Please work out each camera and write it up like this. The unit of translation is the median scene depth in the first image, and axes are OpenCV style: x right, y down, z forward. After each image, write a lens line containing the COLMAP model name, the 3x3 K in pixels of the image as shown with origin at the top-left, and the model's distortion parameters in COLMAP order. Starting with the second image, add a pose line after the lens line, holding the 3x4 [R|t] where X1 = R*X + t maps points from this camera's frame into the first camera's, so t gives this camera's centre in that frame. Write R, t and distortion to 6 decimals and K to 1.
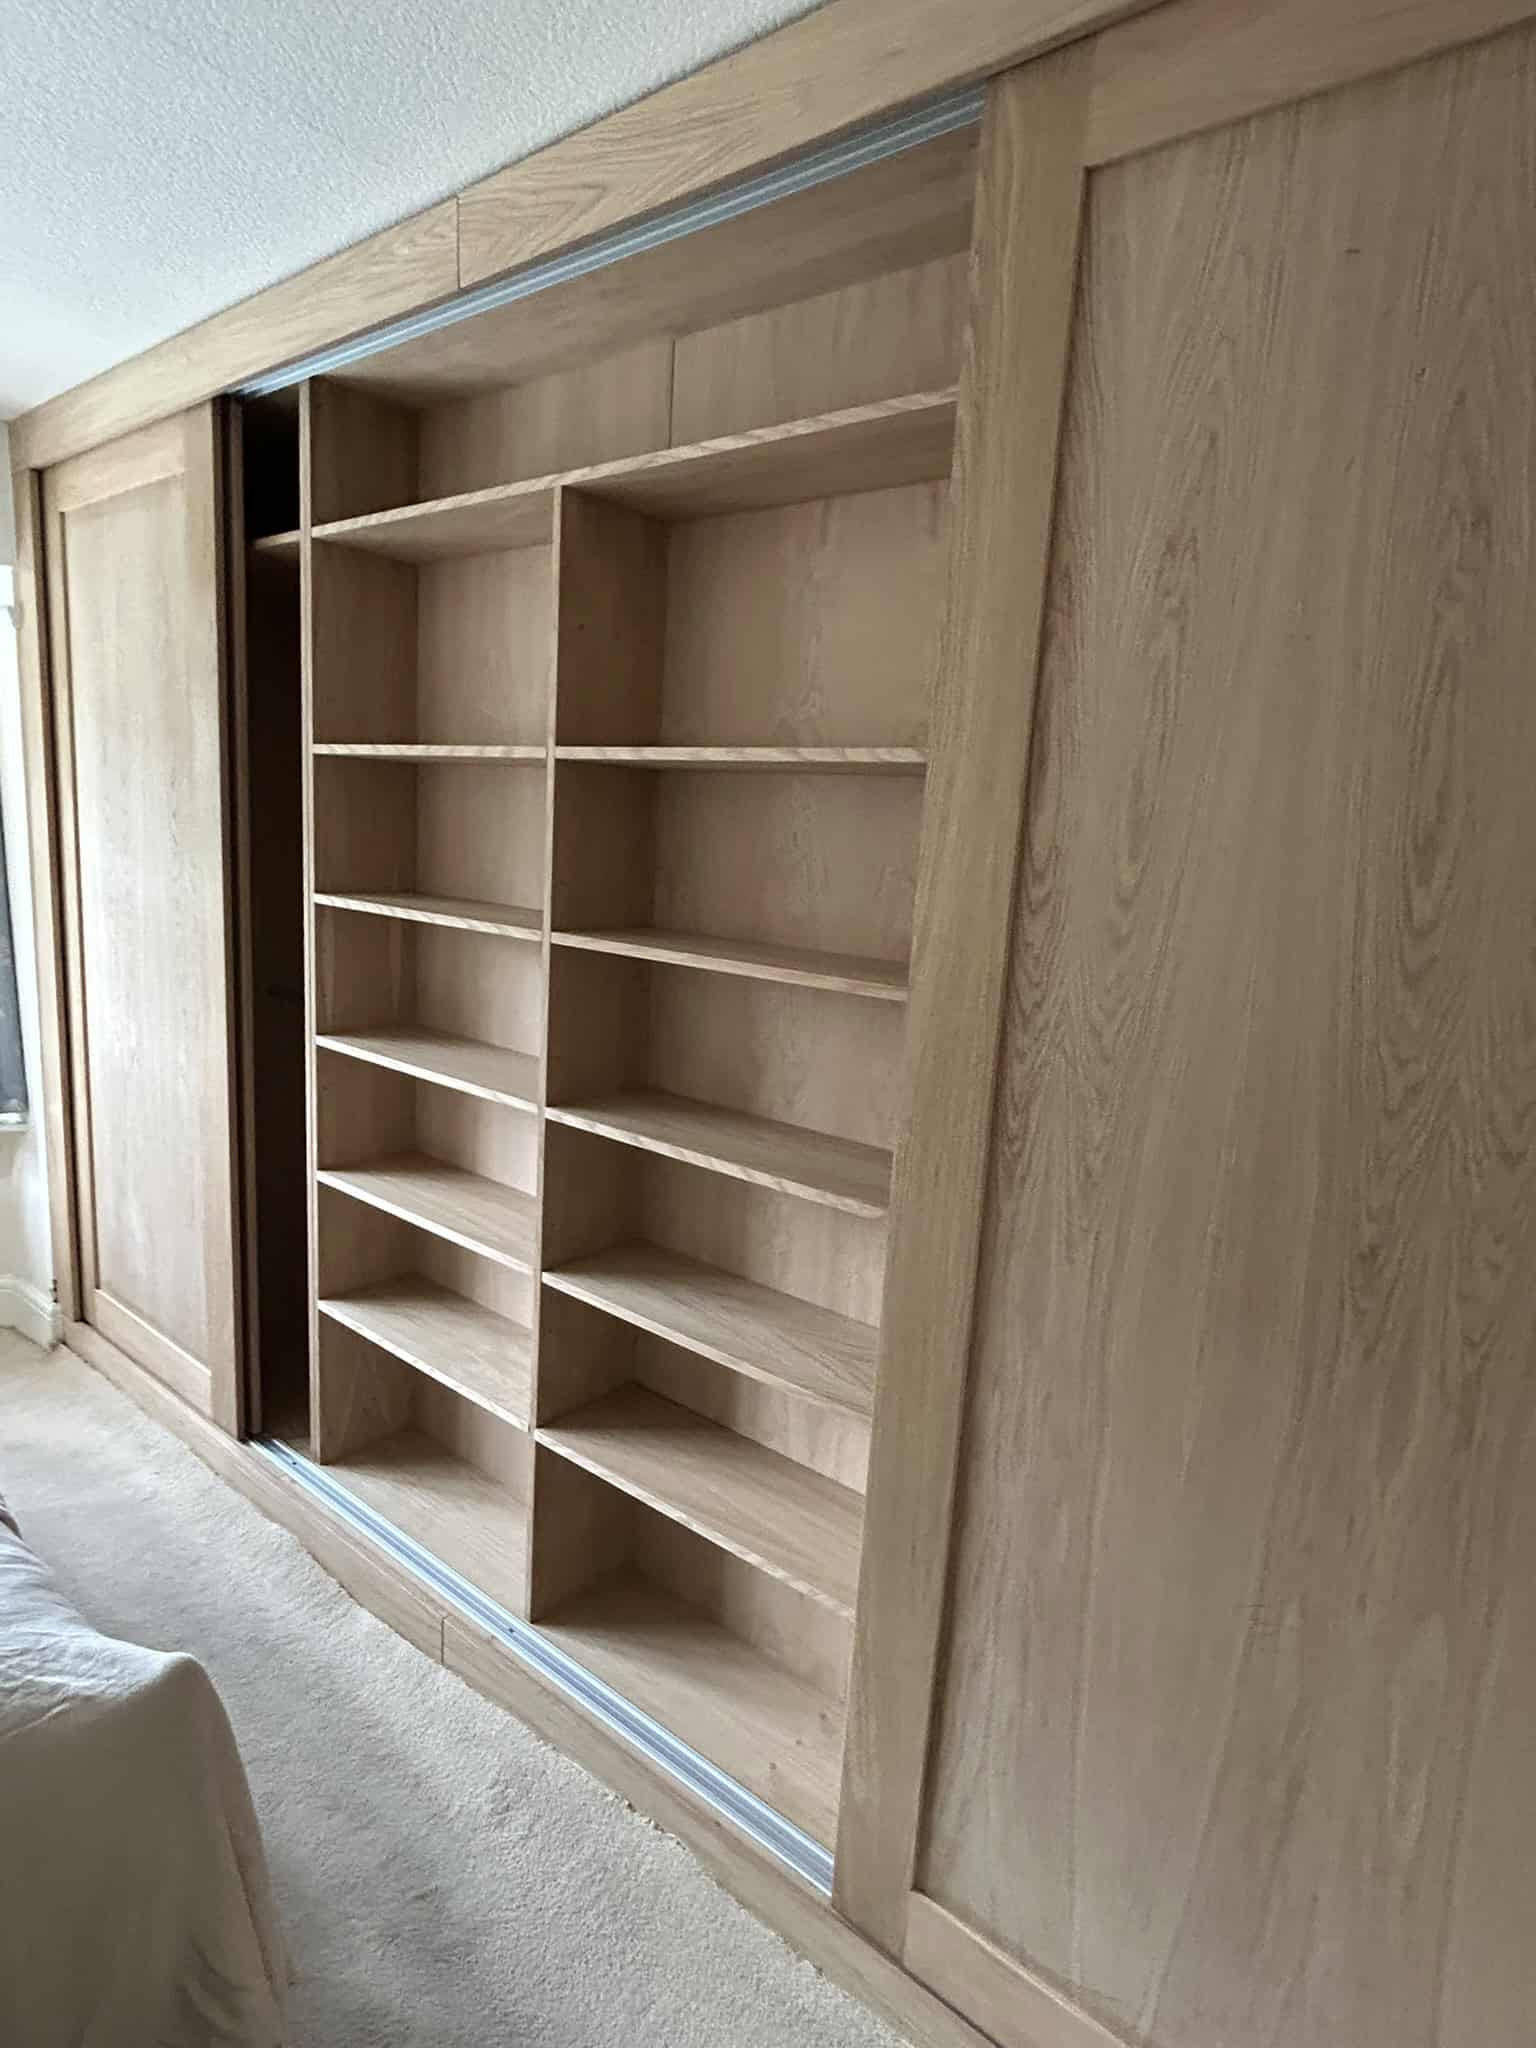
lens RADIAL K [[1081.7, 0, 776.7], [0, 1081.7, 1025.2], [0, 0, 1]] dist [-0.006818, 0.001243]
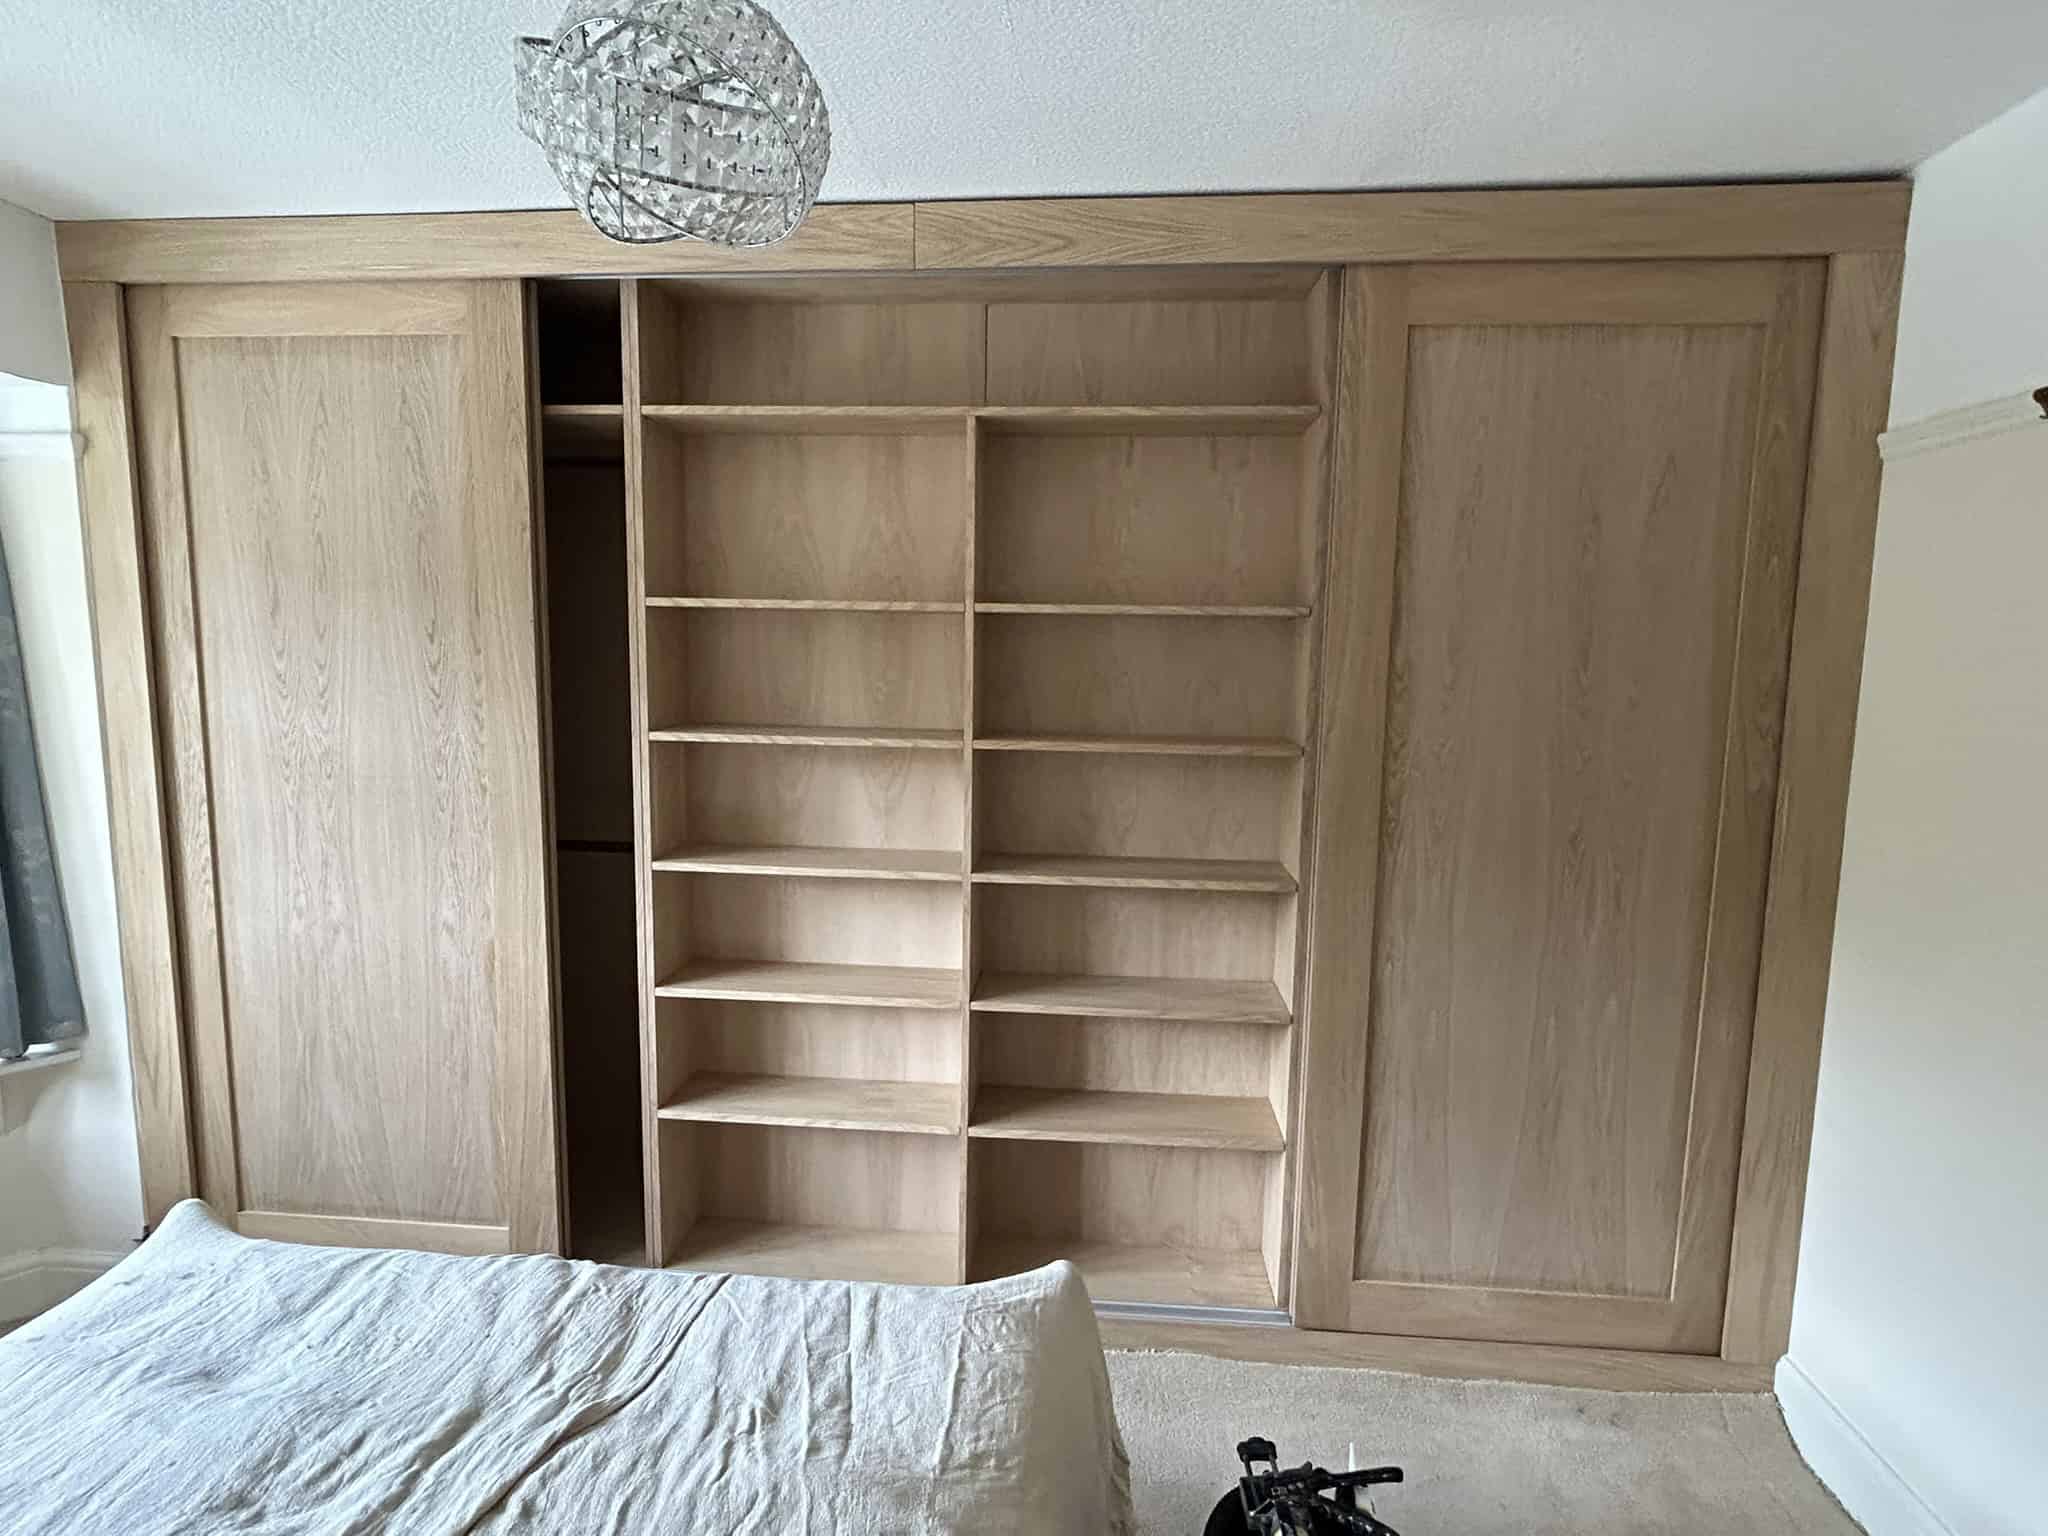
lens RADIAL K [[1081.7, 0, 1012.4], [0, 1081.7, 775.5], [0, 0, 1]] dist [-0.006818, 0.001243]
pose [[0.835429, -0.117075, 0.536984, -0.951866], [0.131290, 0.991273, 0.011861, -0.056335], [-0.533686, 0.060592, 0.843509, -0.155138]]
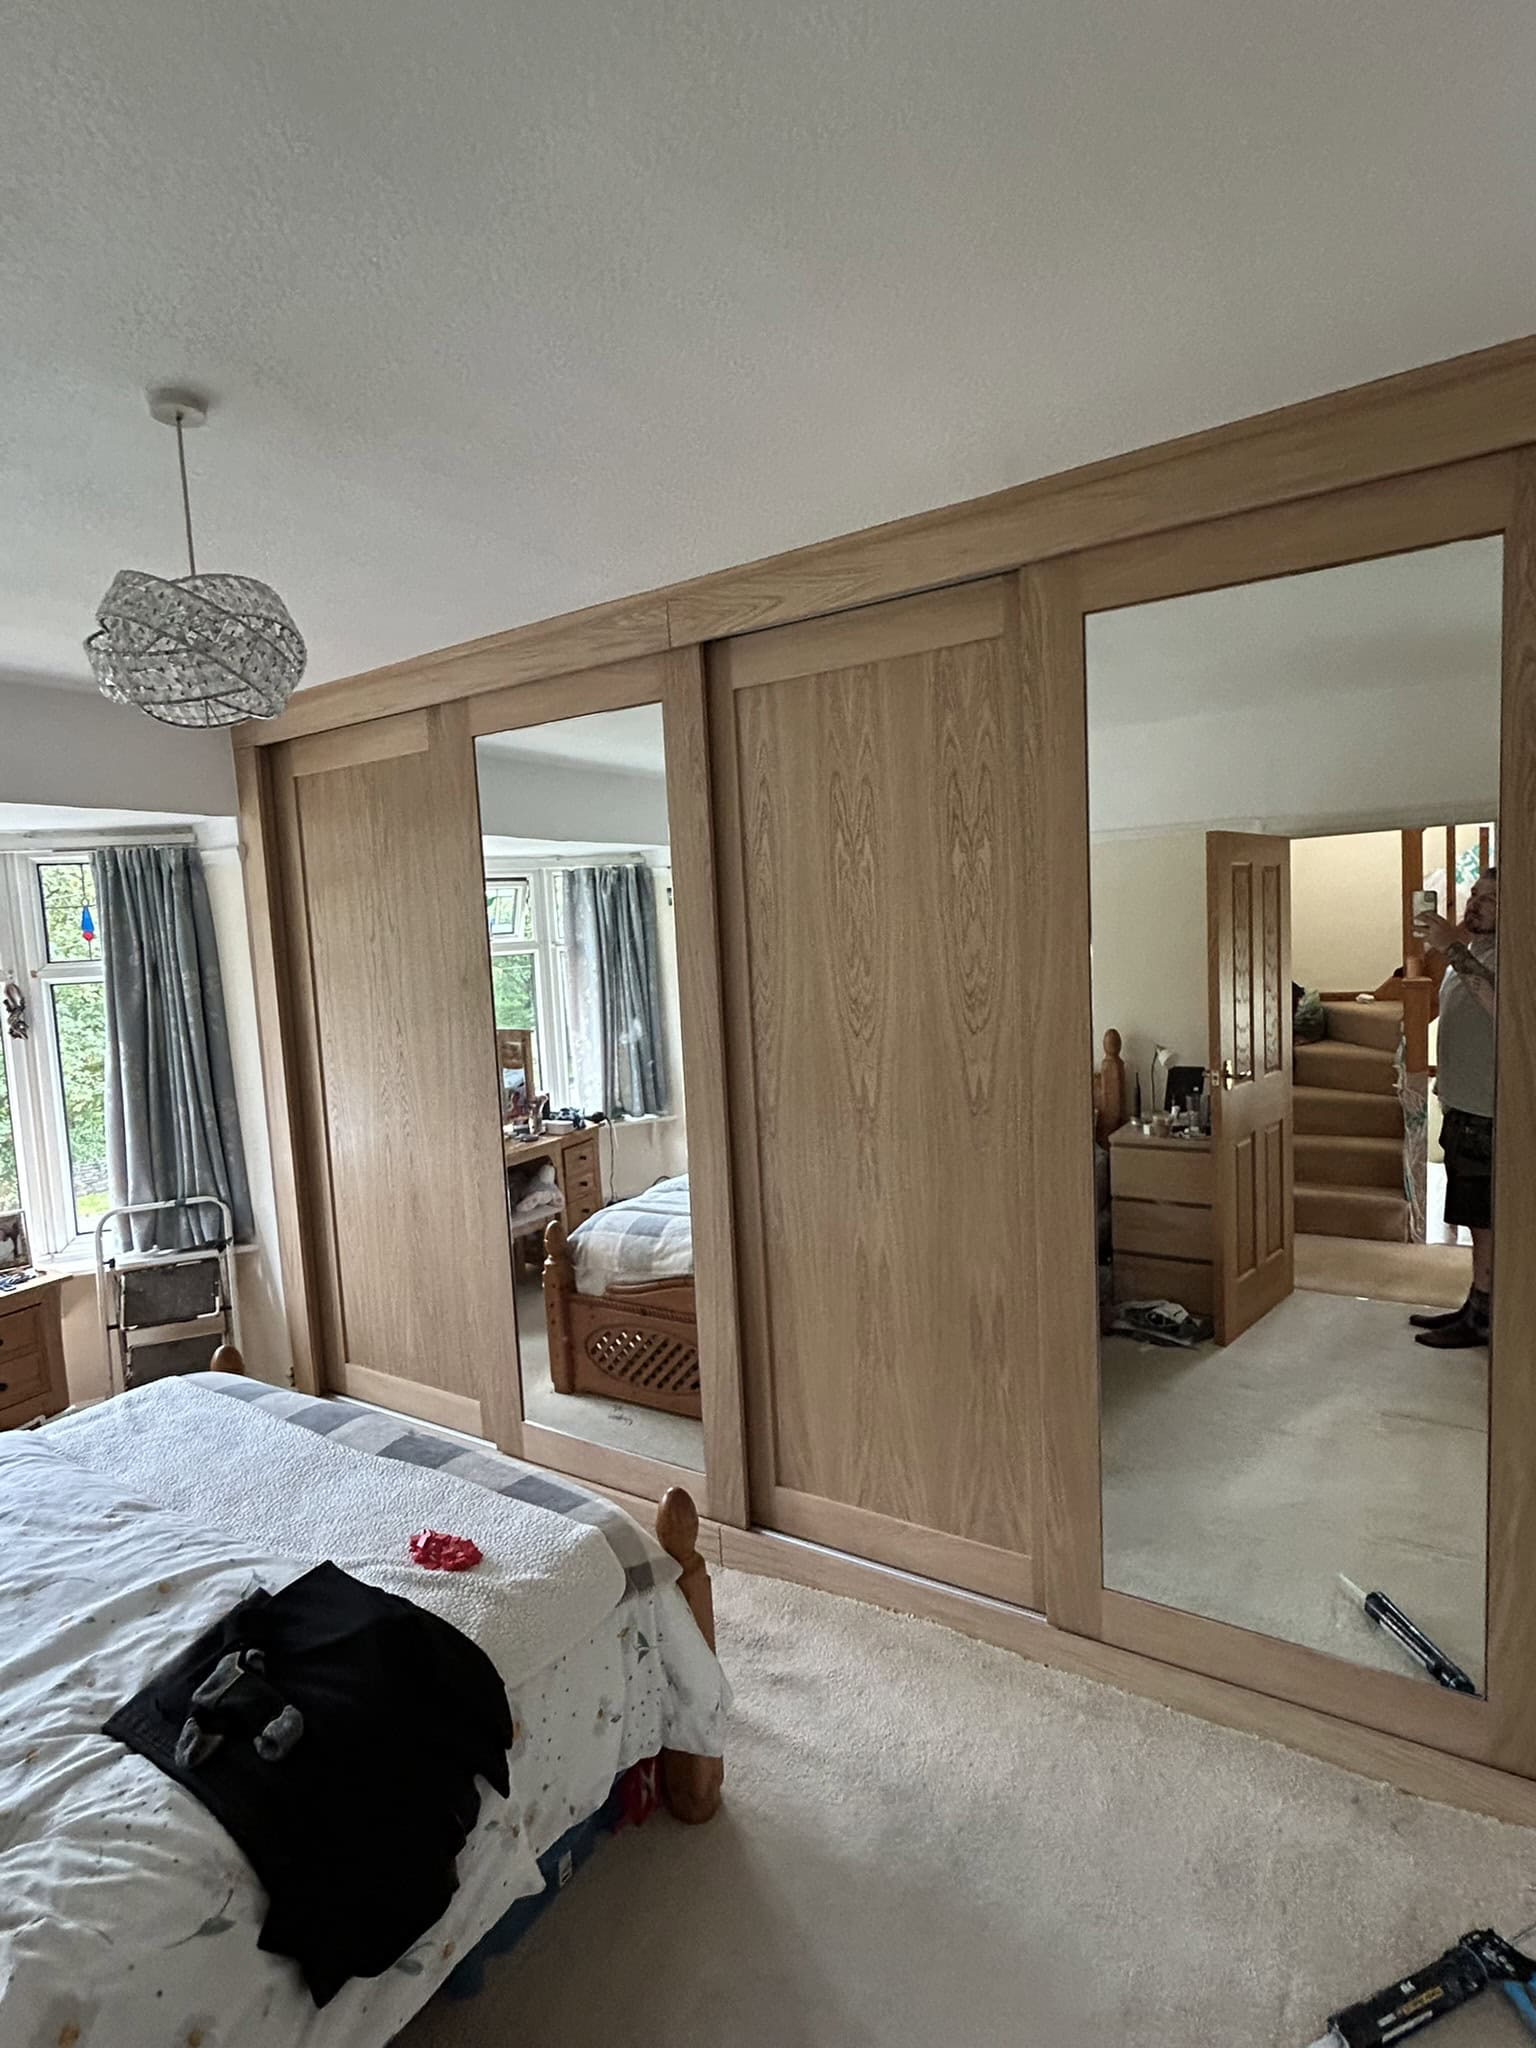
lens RADIAL K [[1036.0, 0, 768.0], [0, 1036.0, 1024.0], [0, 0, 1]] dist [-0.003659, -0.000152]
pose [[0.988256, -0.121722, 0.092383, -0.348281], [0.128665, 0.988973, -0.073333, 0.007486], [-0.082438, 0.084358, 0.993019, -0.487398]]
